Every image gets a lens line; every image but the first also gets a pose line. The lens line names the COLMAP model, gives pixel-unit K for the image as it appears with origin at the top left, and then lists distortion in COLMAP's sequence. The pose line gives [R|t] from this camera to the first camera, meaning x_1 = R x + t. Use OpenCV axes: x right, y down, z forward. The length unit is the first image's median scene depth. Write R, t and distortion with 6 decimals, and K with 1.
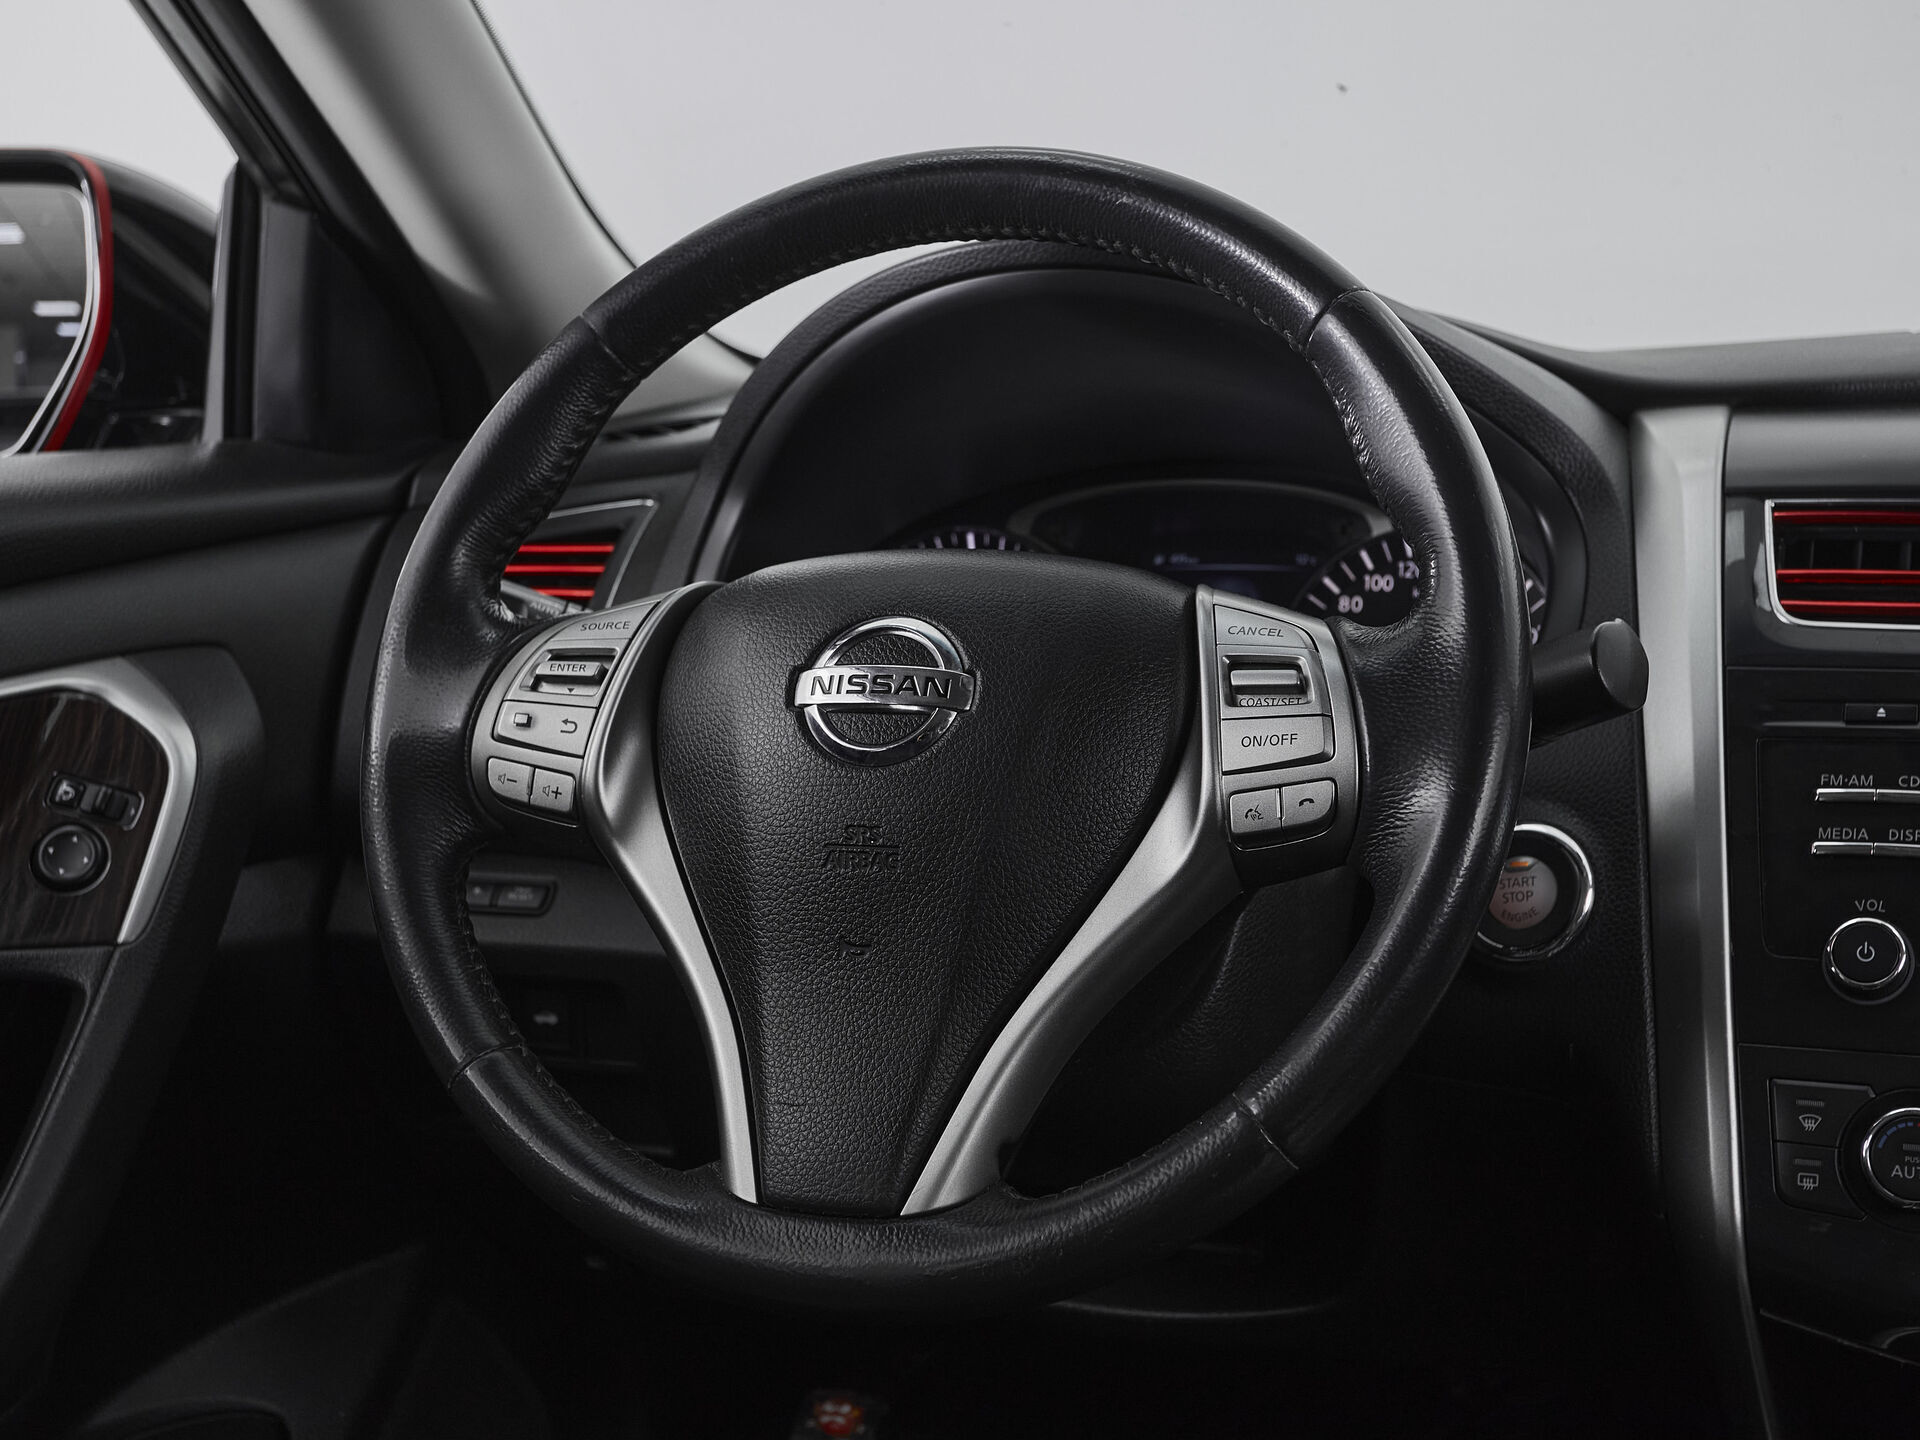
lens RADIAL K [[2839.9, 0, 905.0], [0, 2839.9, 713.0], [0, 0, 1]] dist [0.008463, 0.125581]
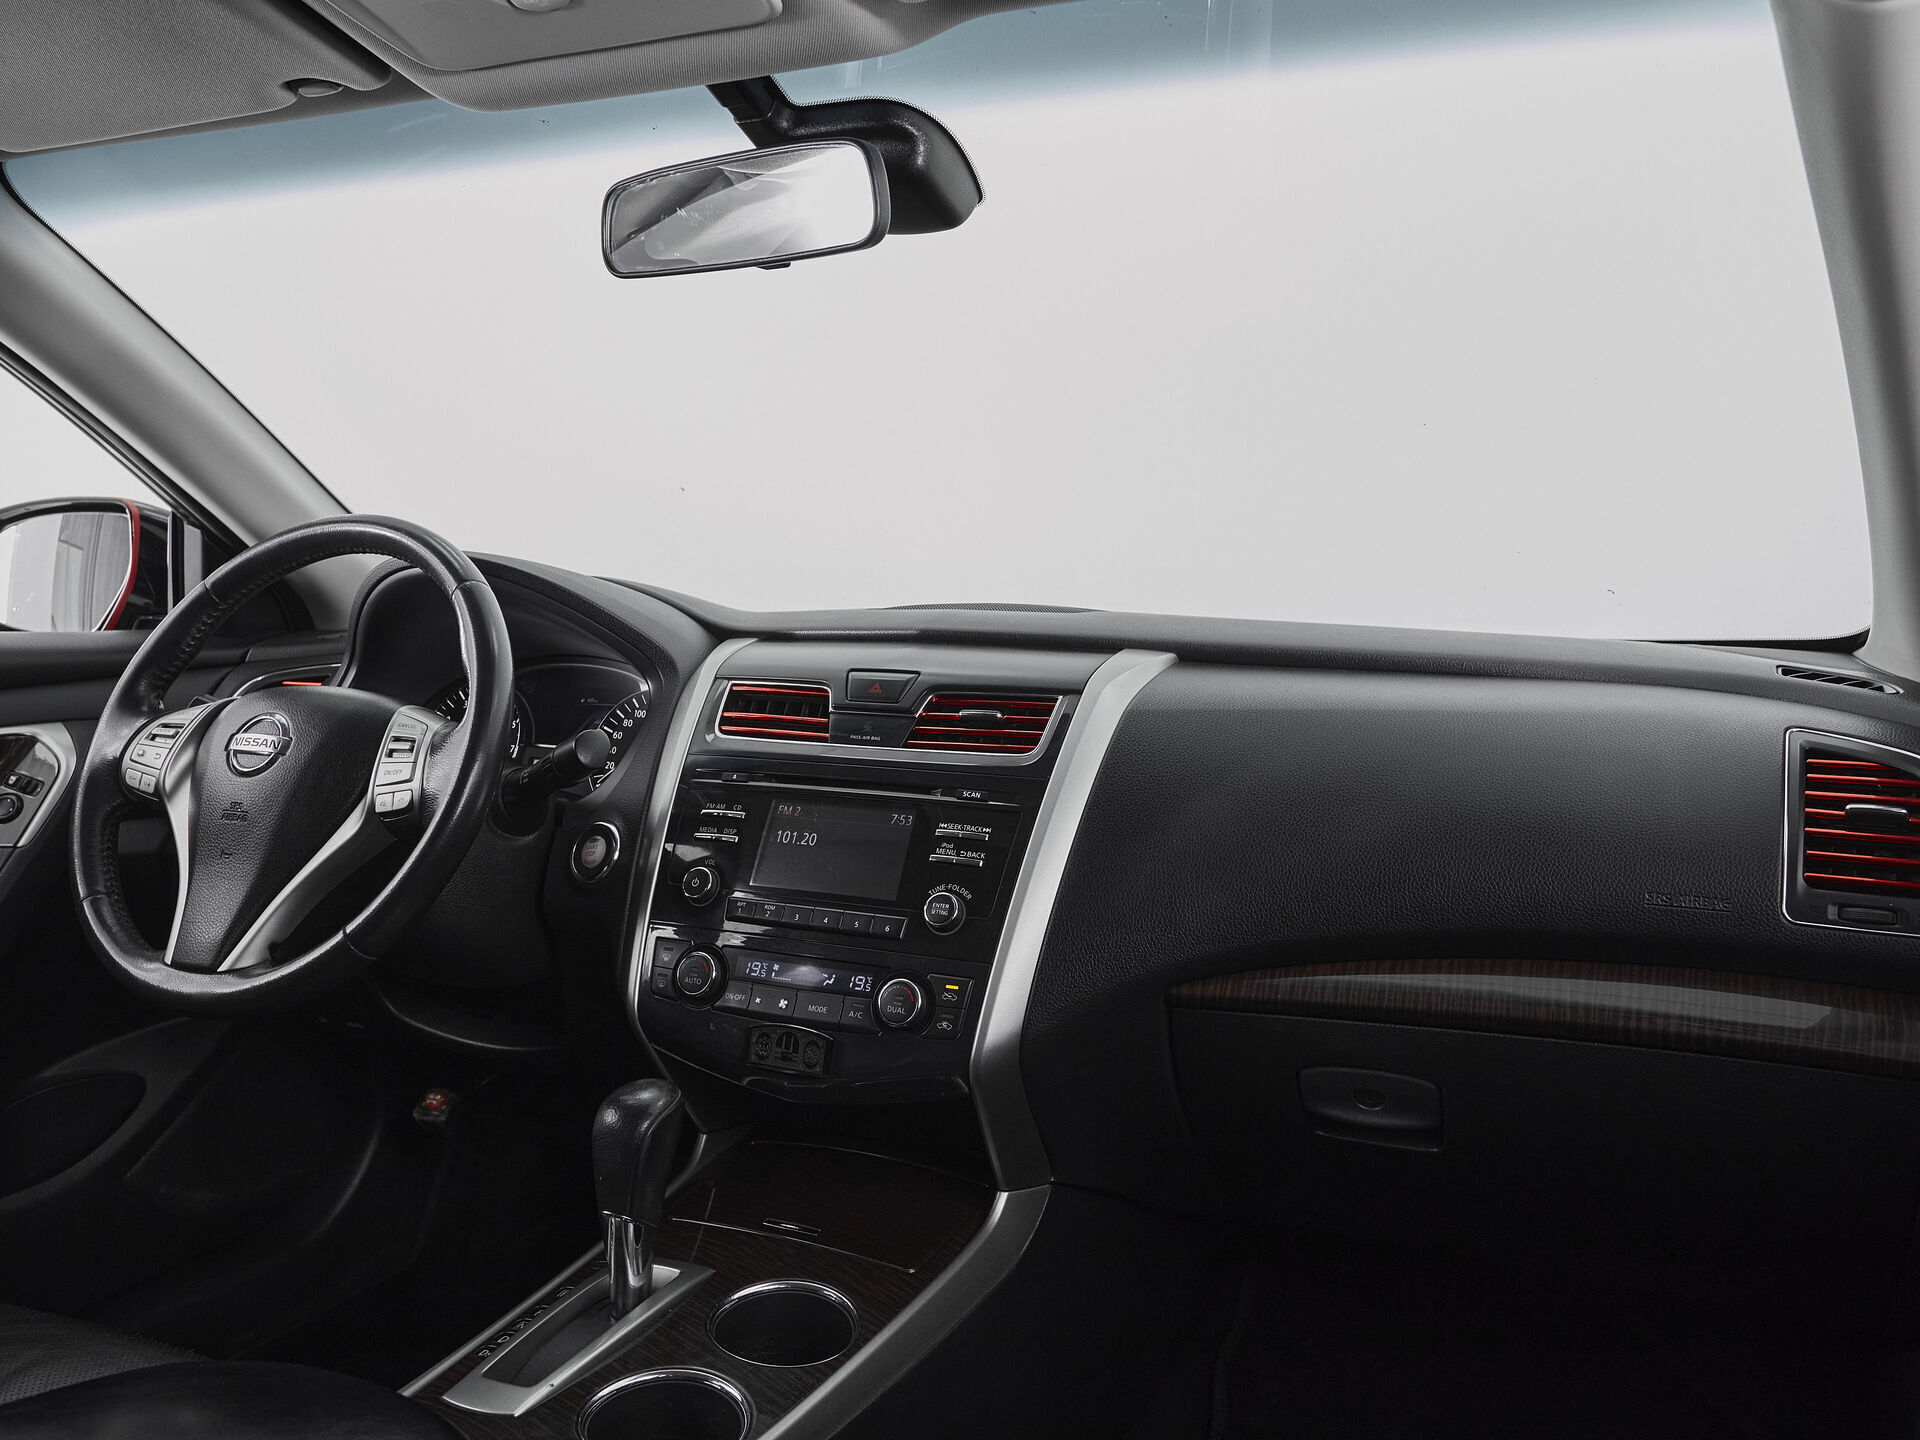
lens RADIAL K [[1529.1, 0, 956.9], [0, 1529.1, 620.1], [0, 0, 1]] dist [-0.054898, 0.005678]
pose [[0.998602, 0.038092, -0.036648, 0.564778], [-0.041998, 0.992760, -0.112533, 0.005366], [0.032096, 0.113915, 0.992972, -0.203388]]
